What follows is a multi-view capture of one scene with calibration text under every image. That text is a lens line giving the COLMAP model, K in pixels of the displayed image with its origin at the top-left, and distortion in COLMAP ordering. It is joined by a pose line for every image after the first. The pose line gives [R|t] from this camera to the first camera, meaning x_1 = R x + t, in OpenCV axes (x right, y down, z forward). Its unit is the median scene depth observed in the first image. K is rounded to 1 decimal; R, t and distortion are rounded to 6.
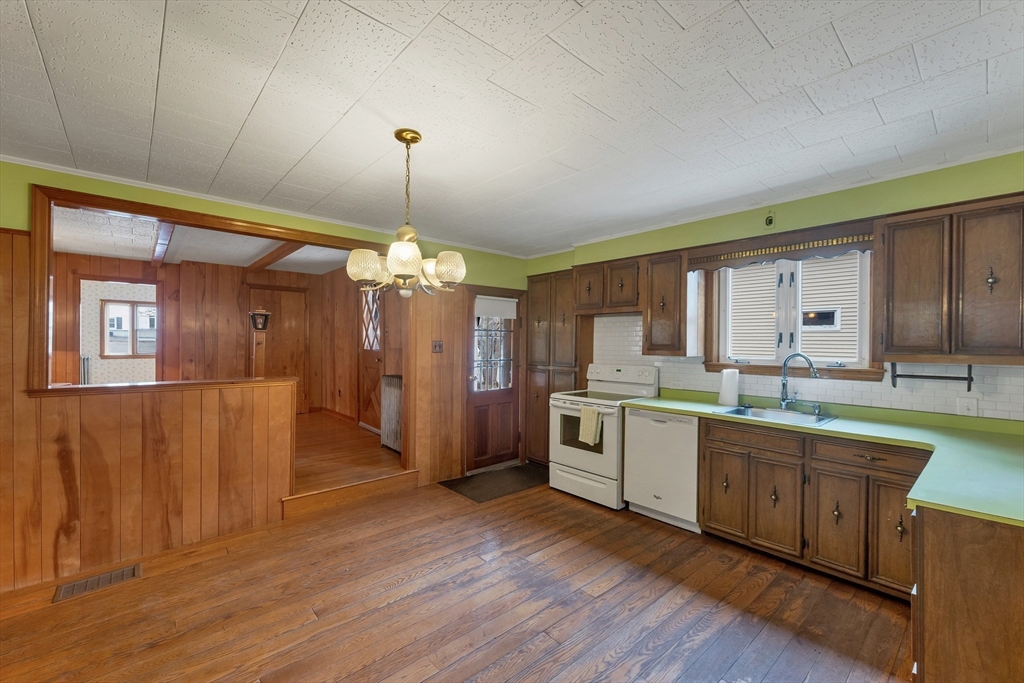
lens RADIAL K [[427.4, 0, 508.2], [0, 427.4, 349.7], [0, 0, 1]] dist [0.006120, 0.000363]
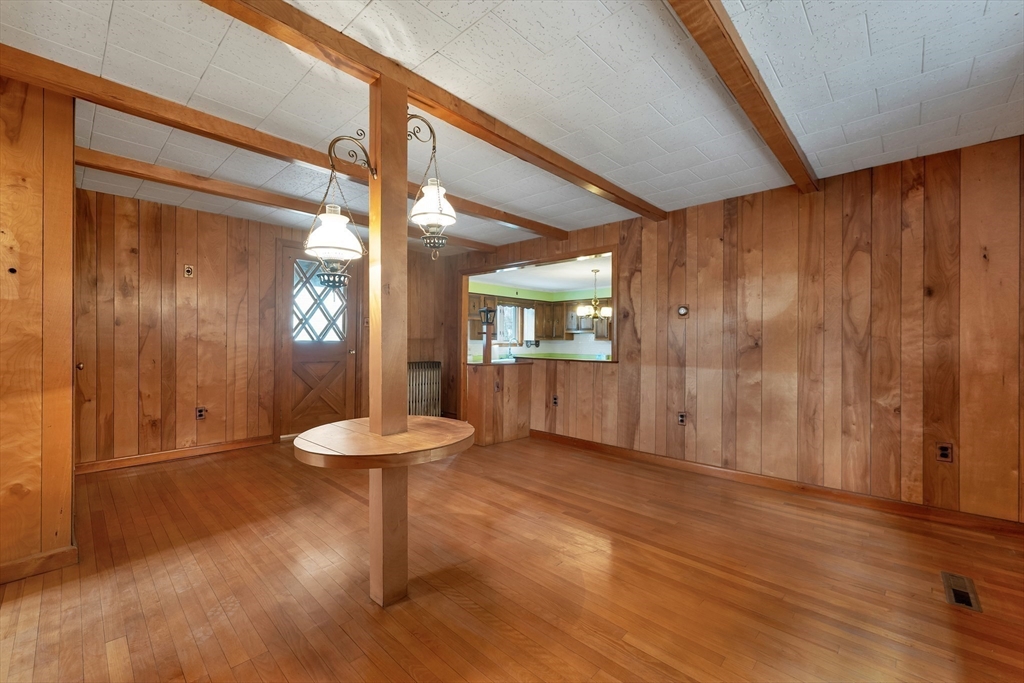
lens RADIAL K [[427.4, 0, 511.0], [0, 427.4, 341.2], [0, 0, 1]] dist [0.006120, 0.000363]
pose [[-0.093872, -0.014289, 0.995482, -2.253101], [0.007000, 0.999863, 0.015012, -0.016167], [-0.995560, 0.008377, -0.093759, 1.281158]]
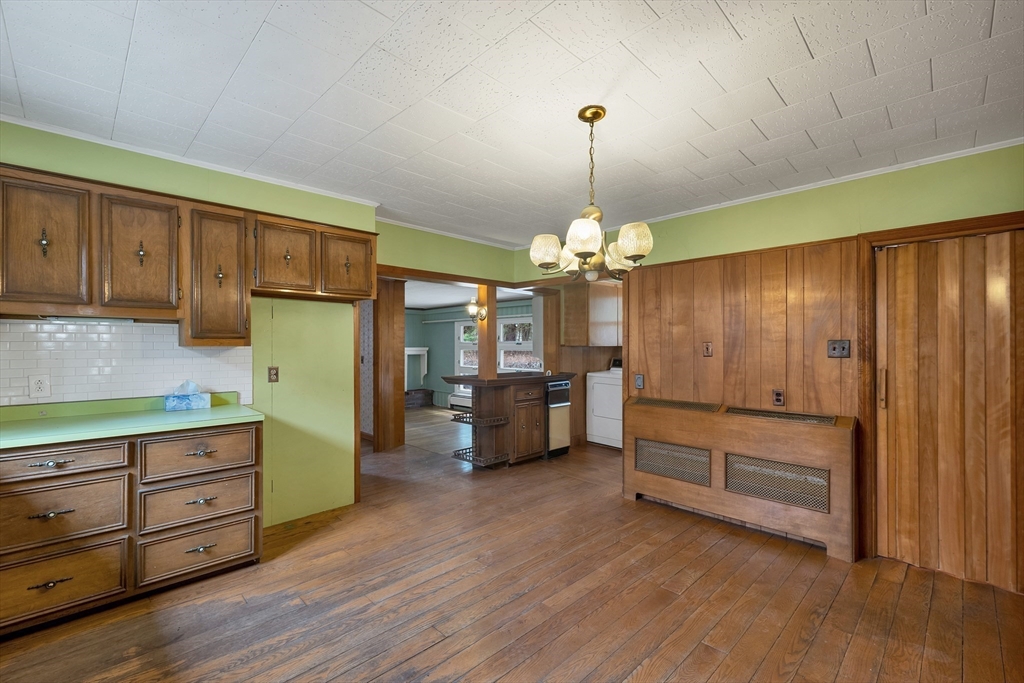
lens RADIAL K [[427.4, 0, 502.8], [0, 427.4, 349.4], [0, 0, 1]] dist [0.006120, 0.000363]
pose [[-0.998674, -0.007424, -0.050935, 0.008293], [-0.008385, 0.999790, 0.018692, 0.012754], [0.050786, 0.019095, -0.998527, 1.301796]]
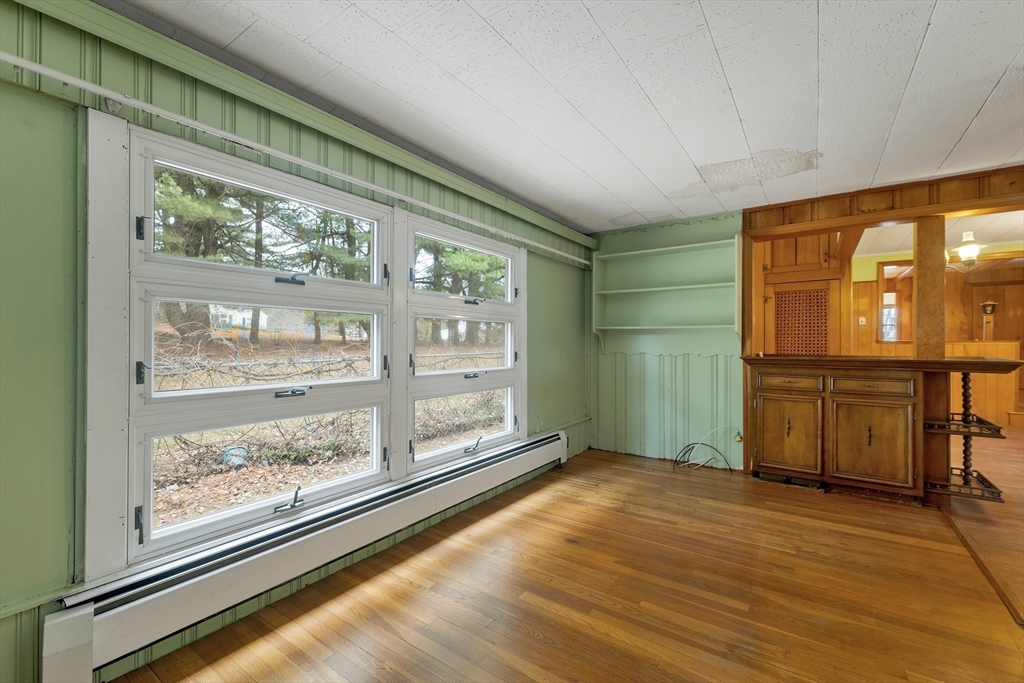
lens RADIAL K [[427.4, 0, 512.9], [0, 427.4, 340.4], [0, 0, 1]] dist [0.006120, 0.000363]
pose [[0.235292, -0.012200, -0.971848, 0.712928], [-0.015559, 0.999746, -0.016318, 0.131949], [0.971800, 0.018961, 0.235043, -1.391883]]
